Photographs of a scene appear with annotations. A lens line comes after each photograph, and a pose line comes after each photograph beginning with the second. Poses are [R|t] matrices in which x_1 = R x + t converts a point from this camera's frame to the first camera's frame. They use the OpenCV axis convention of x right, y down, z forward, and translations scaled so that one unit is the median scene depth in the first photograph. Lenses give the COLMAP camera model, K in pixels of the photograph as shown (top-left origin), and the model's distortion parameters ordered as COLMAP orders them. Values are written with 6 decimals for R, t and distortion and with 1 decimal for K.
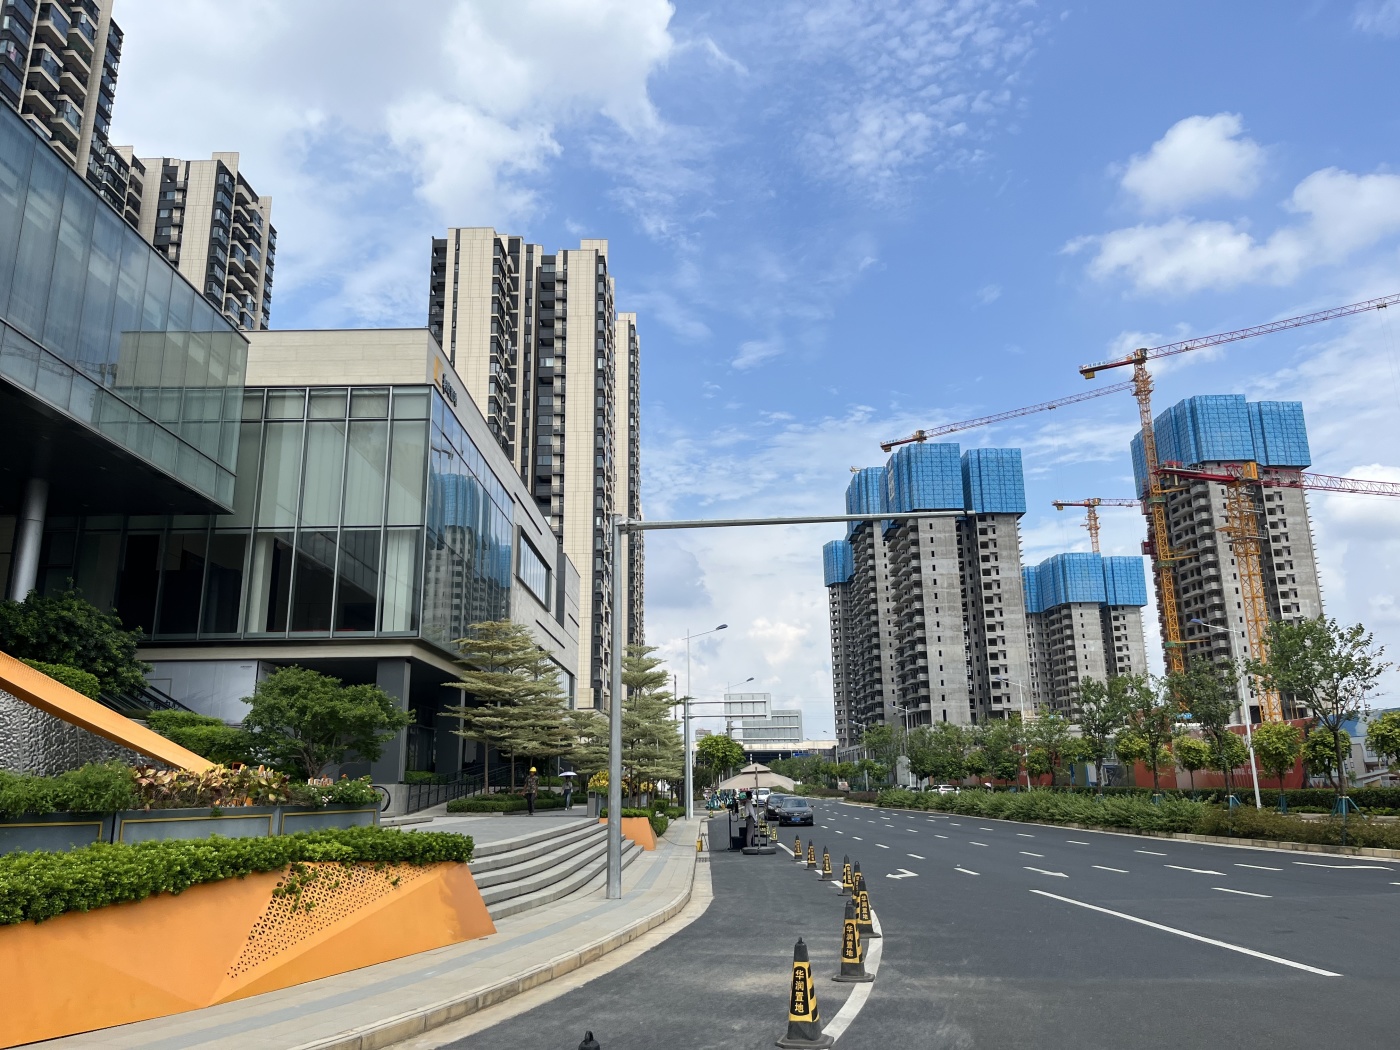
lens RADIAL K [[1059.7, 0, 700.3], [0, 1059.7, 505.1], [0, 0, 1]] dist [0.109427, -0.154673]
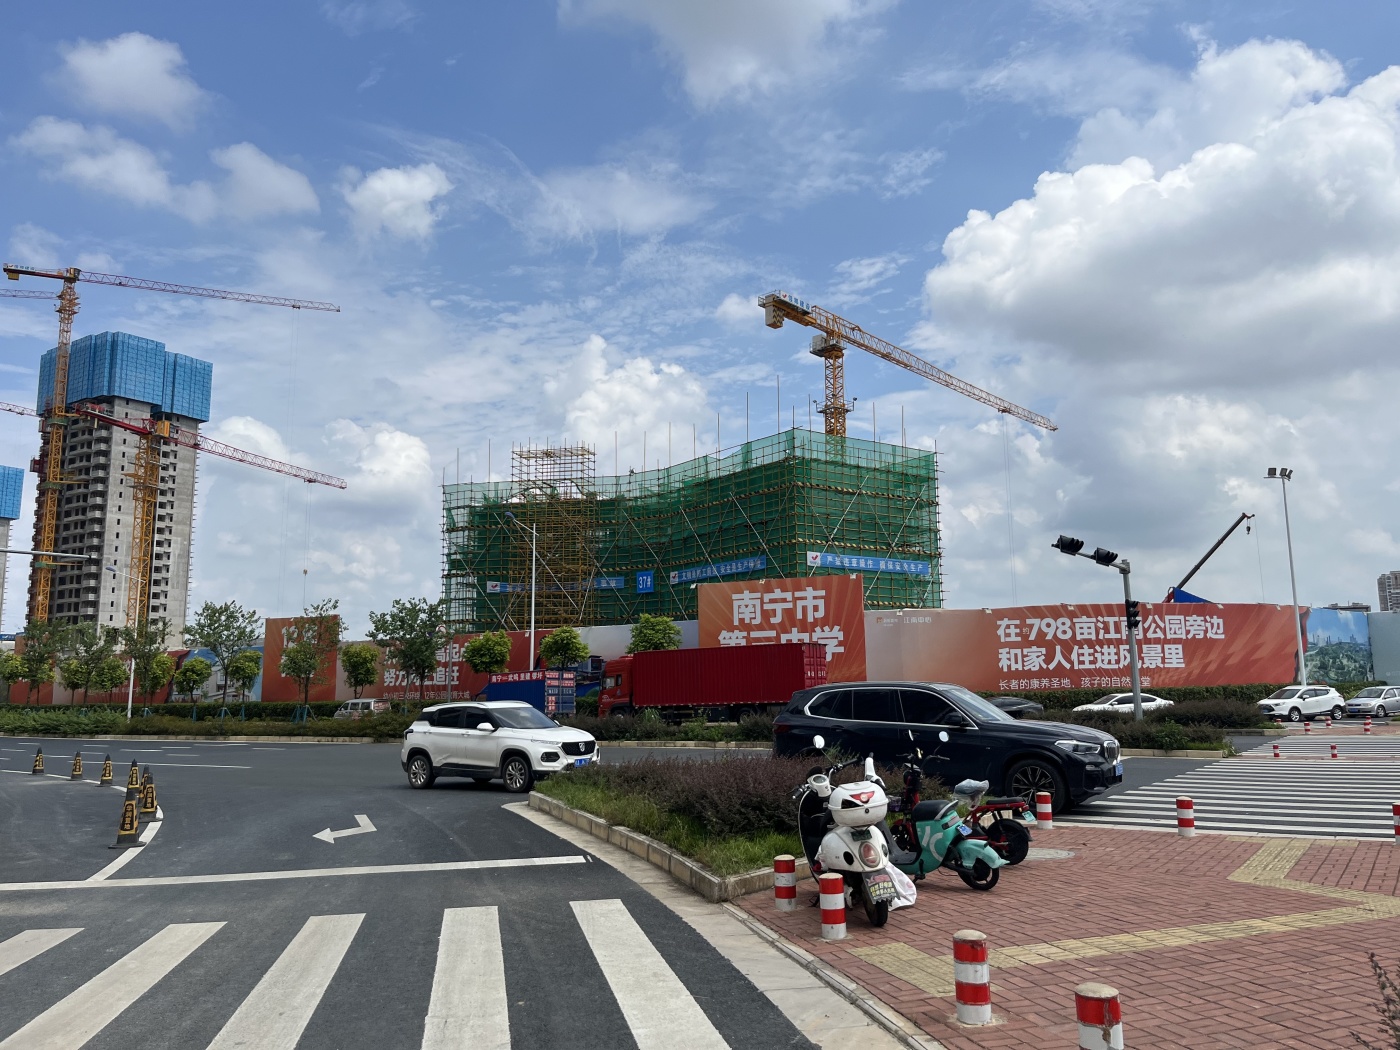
lens RADIAL K [[1059.7, 0, 700.3], [0, 1059.7, 505.1], [0, 0, 1]] dist [0.109427, -0.154673]
pose [[0.555902, 0.143623, 0.818746, -0.061049], [-0.205106, 0.978206, -0.032335, -0.020589], [-0.805546, -0.149955, 0.573244, -0.077135]]
